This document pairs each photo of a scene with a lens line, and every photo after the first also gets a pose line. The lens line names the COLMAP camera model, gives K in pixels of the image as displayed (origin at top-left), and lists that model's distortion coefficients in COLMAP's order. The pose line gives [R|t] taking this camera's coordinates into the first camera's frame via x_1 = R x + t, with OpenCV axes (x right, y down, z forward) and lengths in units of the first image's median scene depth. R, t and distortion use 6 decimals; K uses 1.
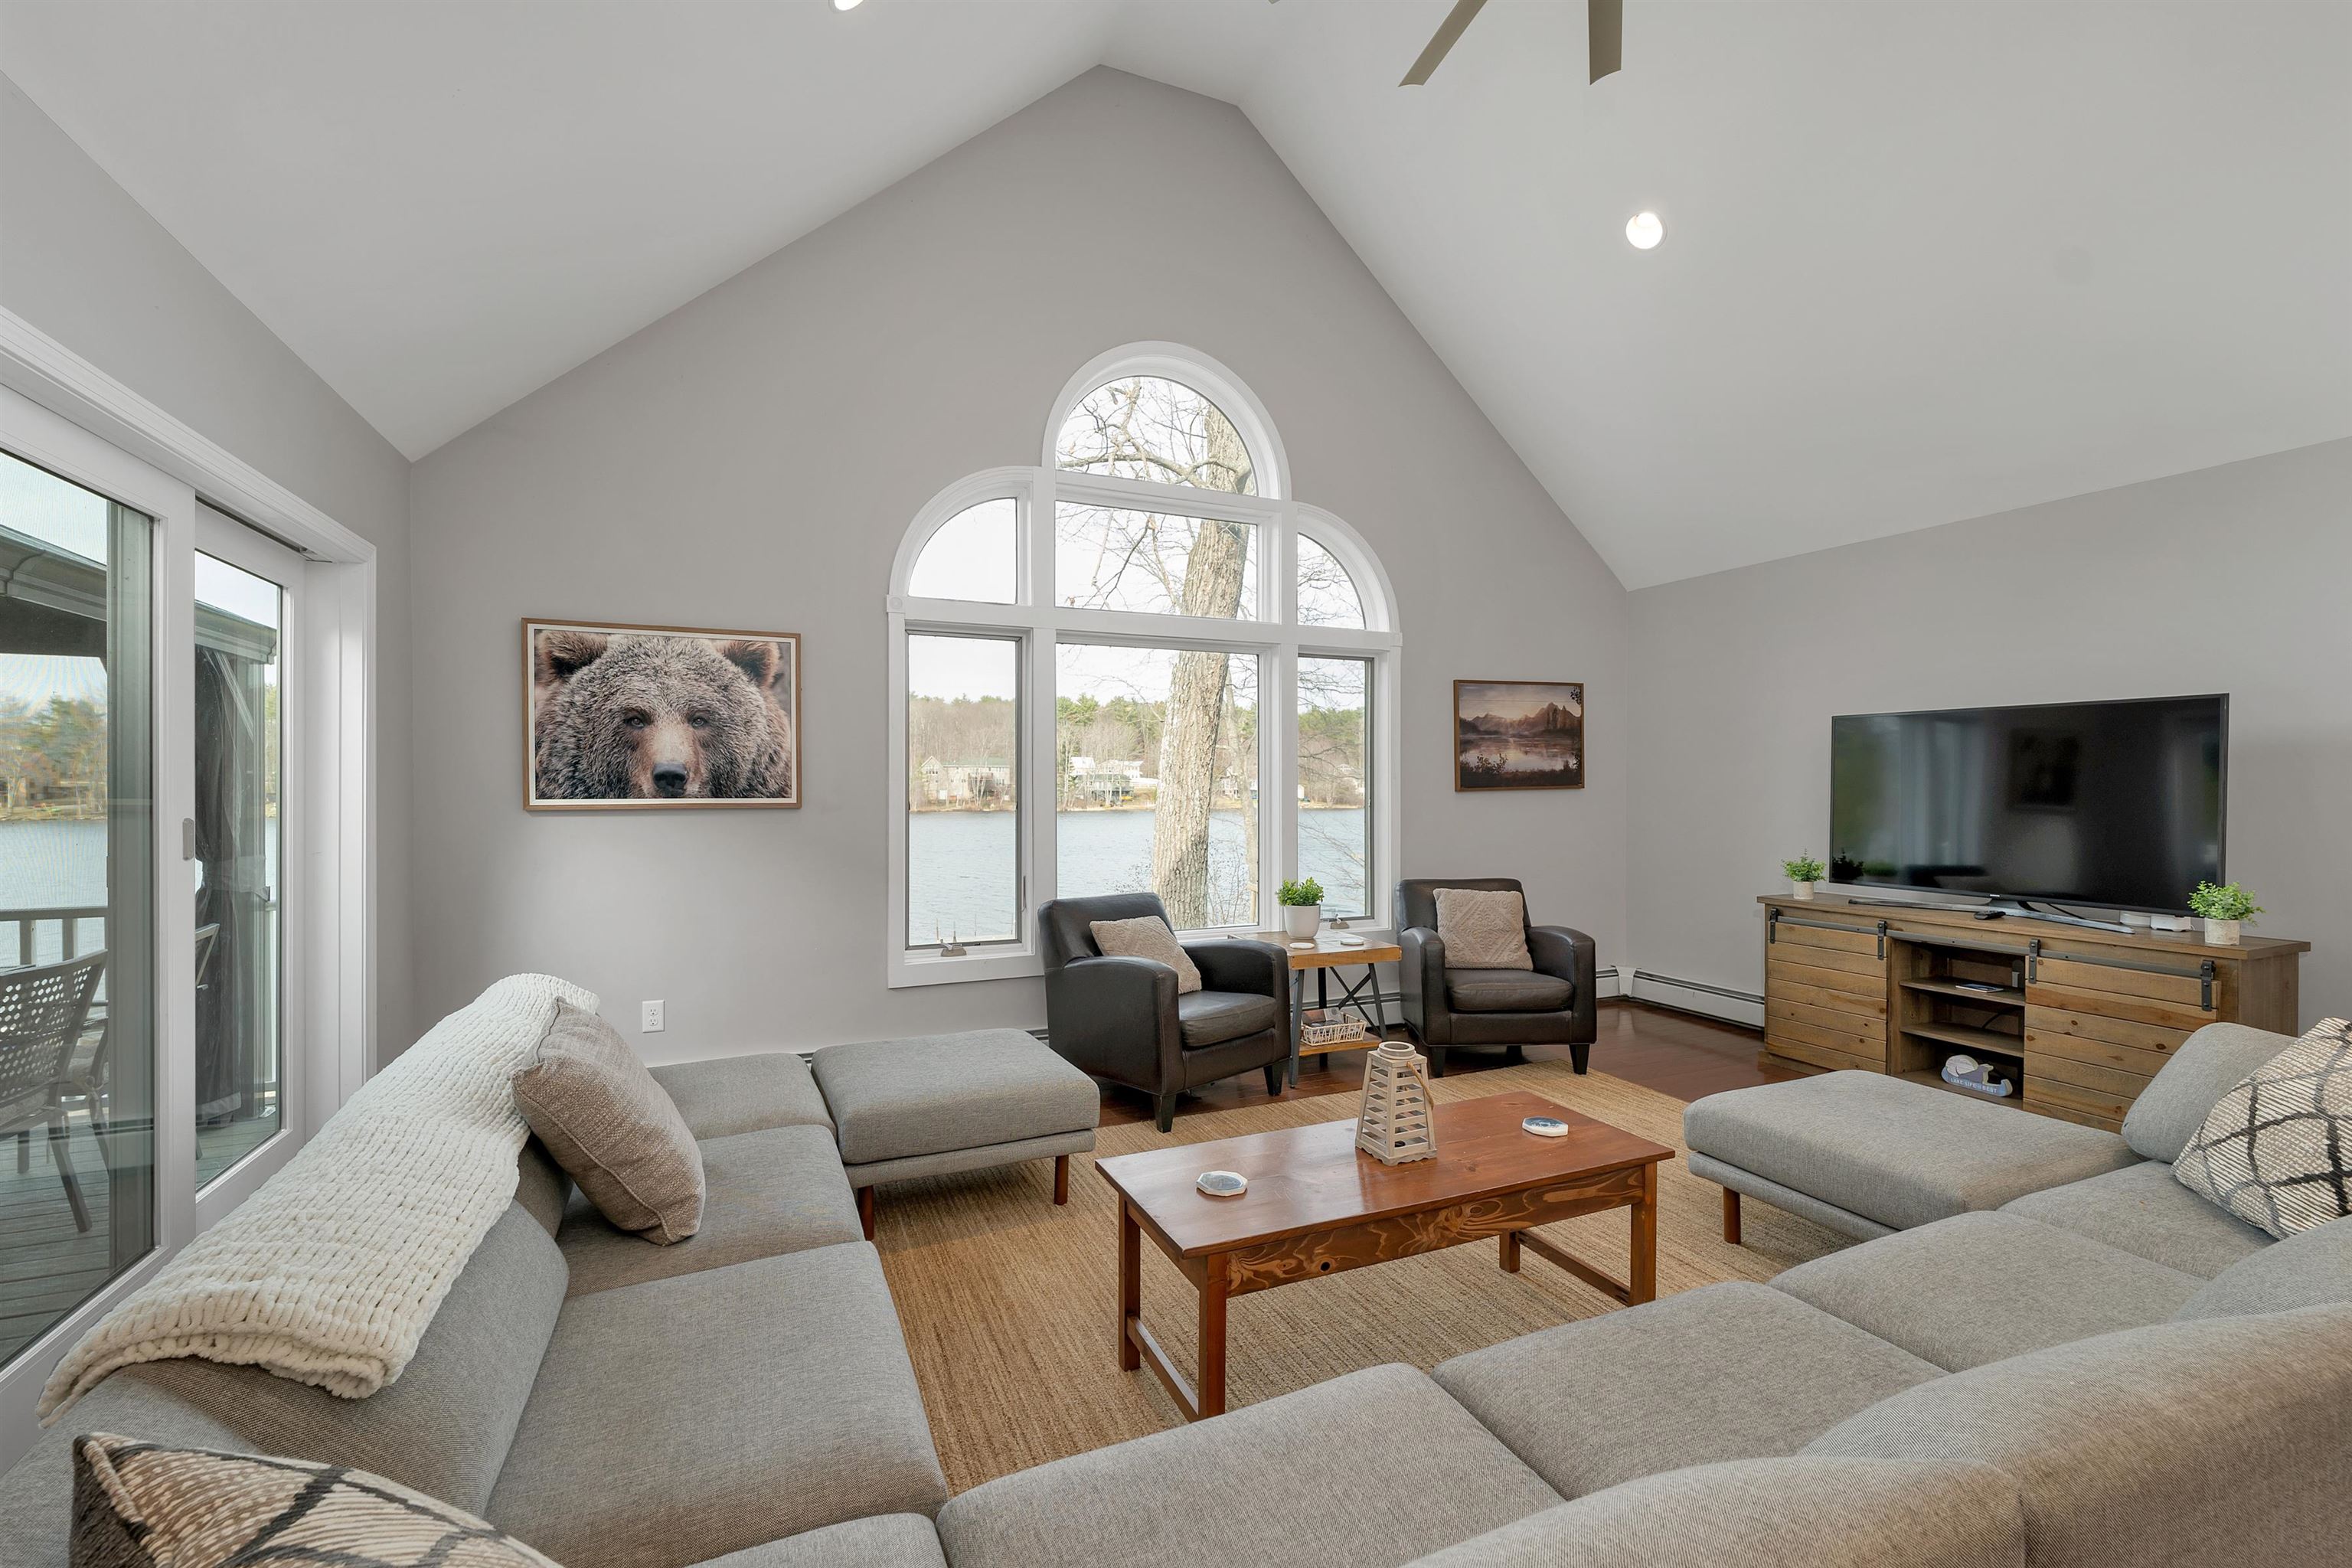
lens RADIAL K [[998.9, 0, 1176.0], [0, 998.9, 784.0], [0, 0, 1]] dist [-0.000235, 0.000120]
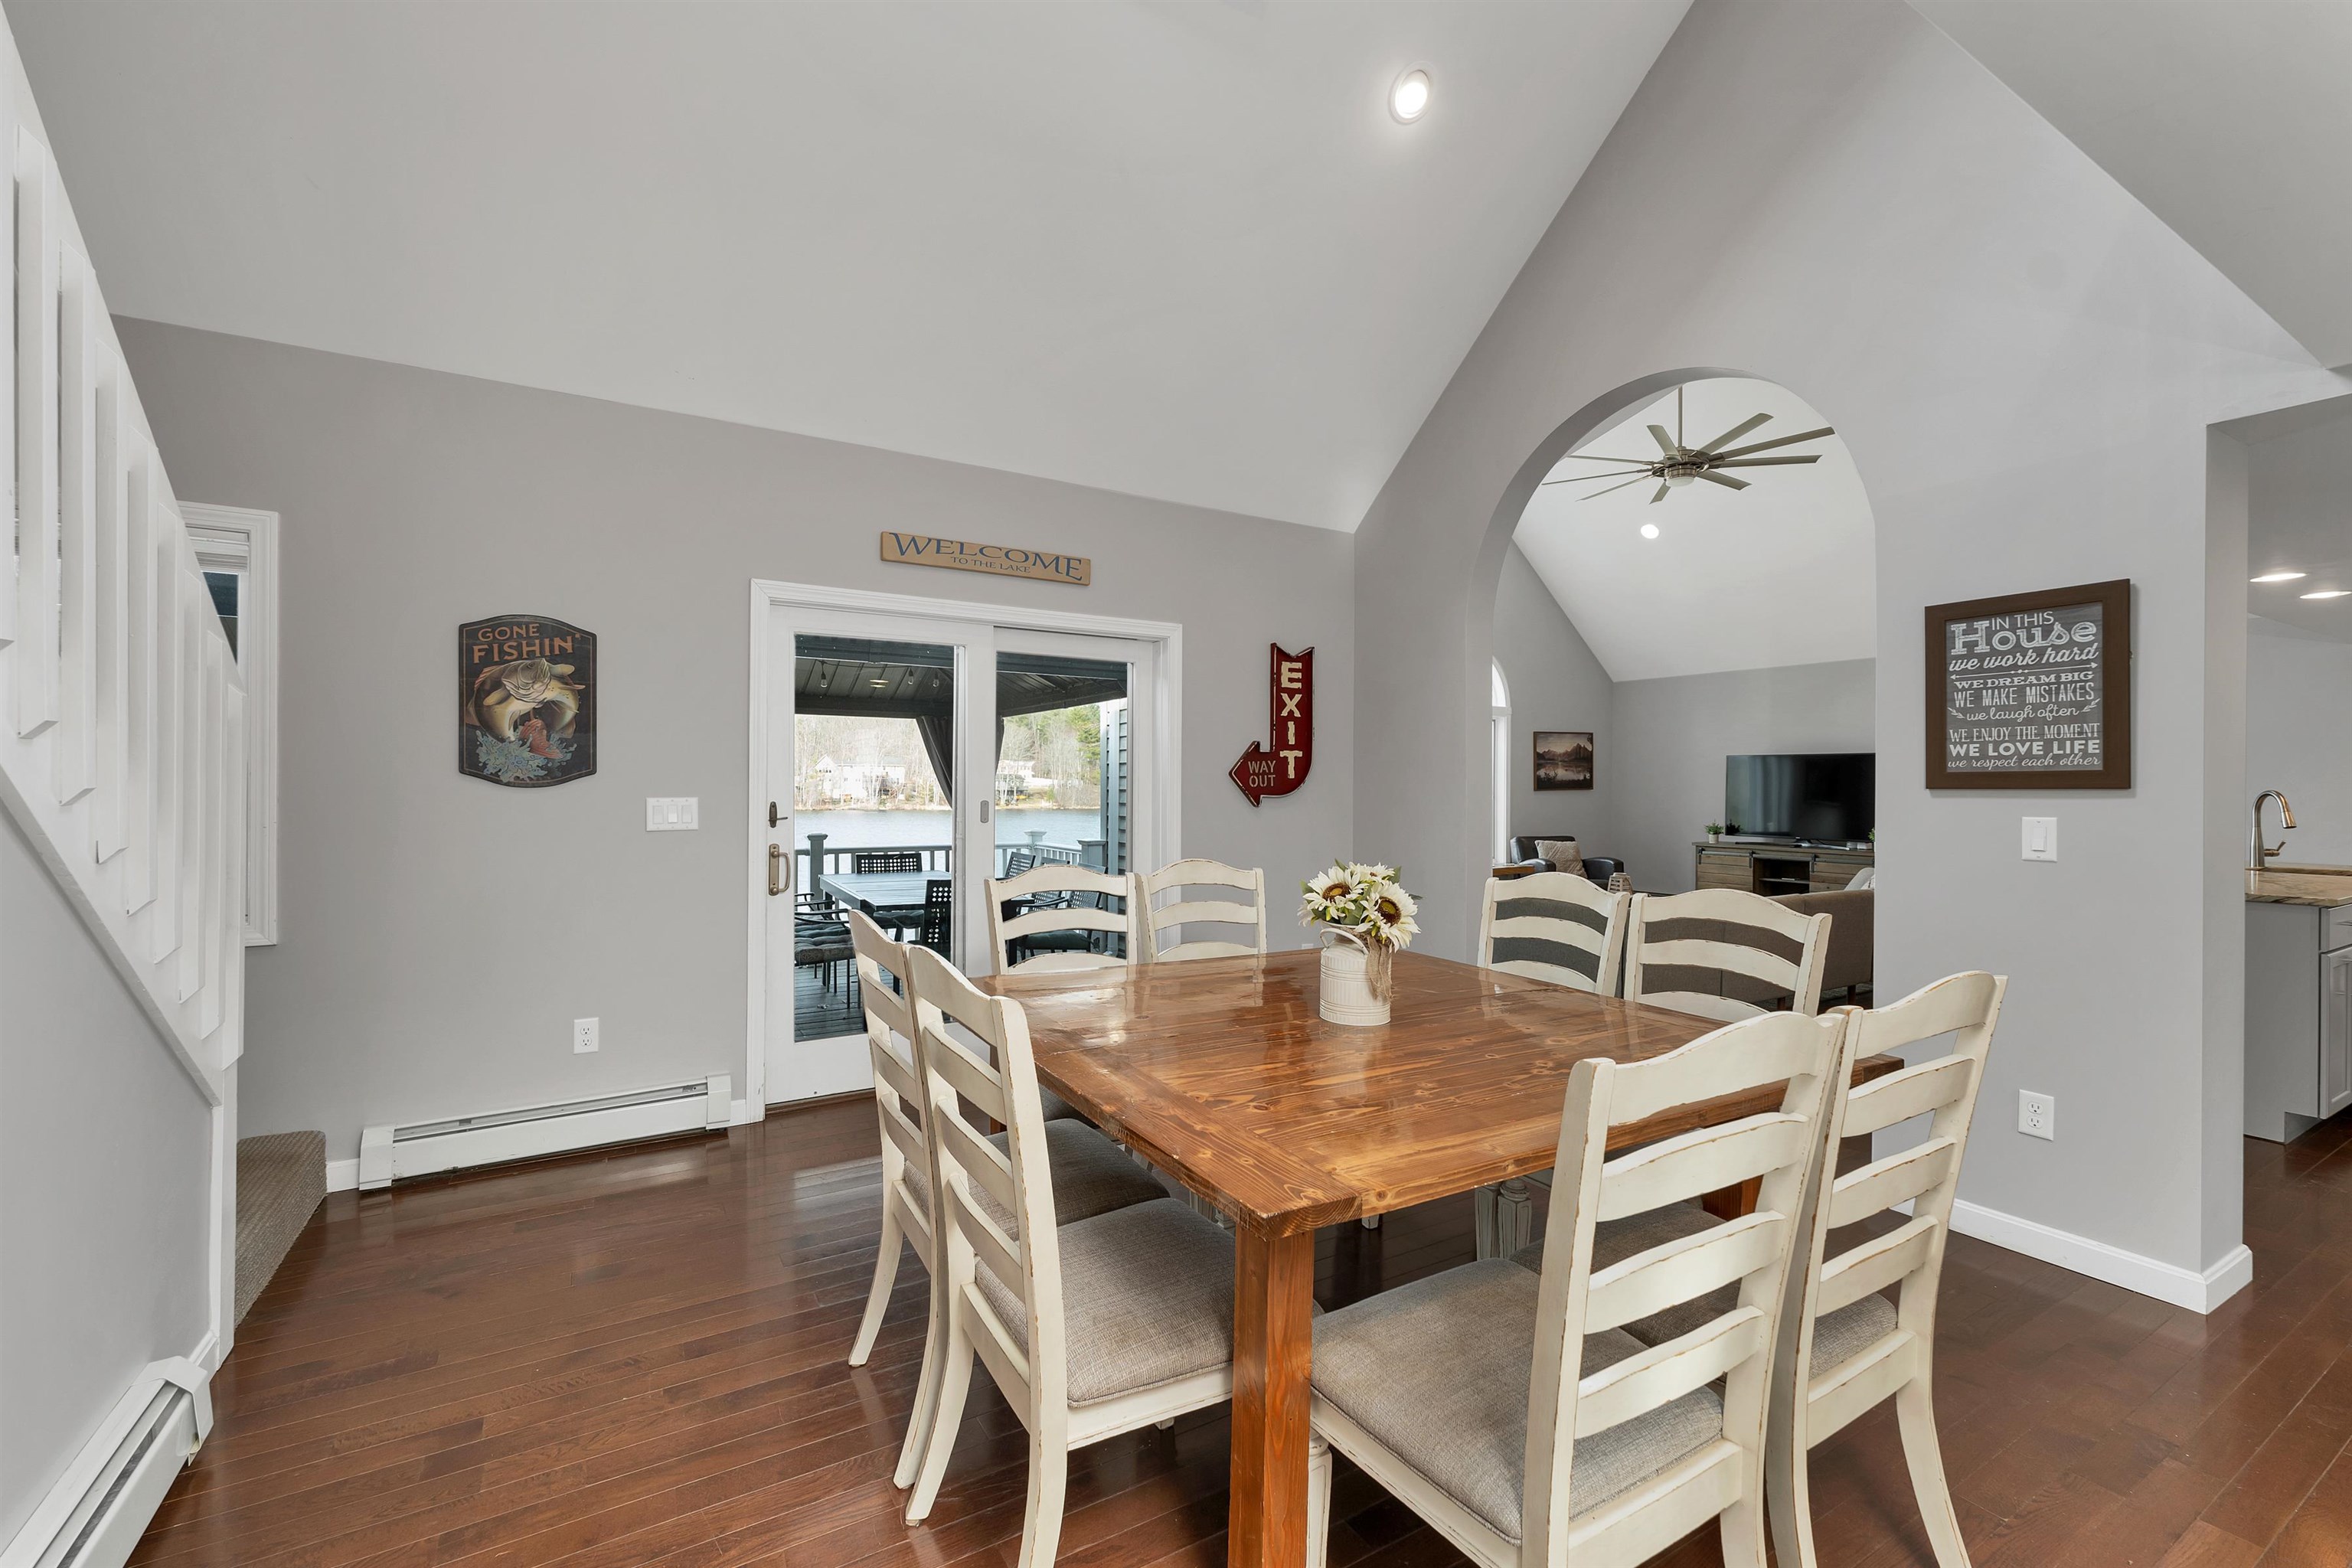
lens RADIAL K [[969.5, 0, 1176.0], [0, 969.5, 784.0], [0, 0, 1]] dist [0.000596, 0.000021]
pose [[0.992709, 0.004490, 0.120448, -0.587735], [-0.004474, 0.999990, -0.000406, -0.001852], [-0.120449, -0.000136, 0.992720, -0.704635]]
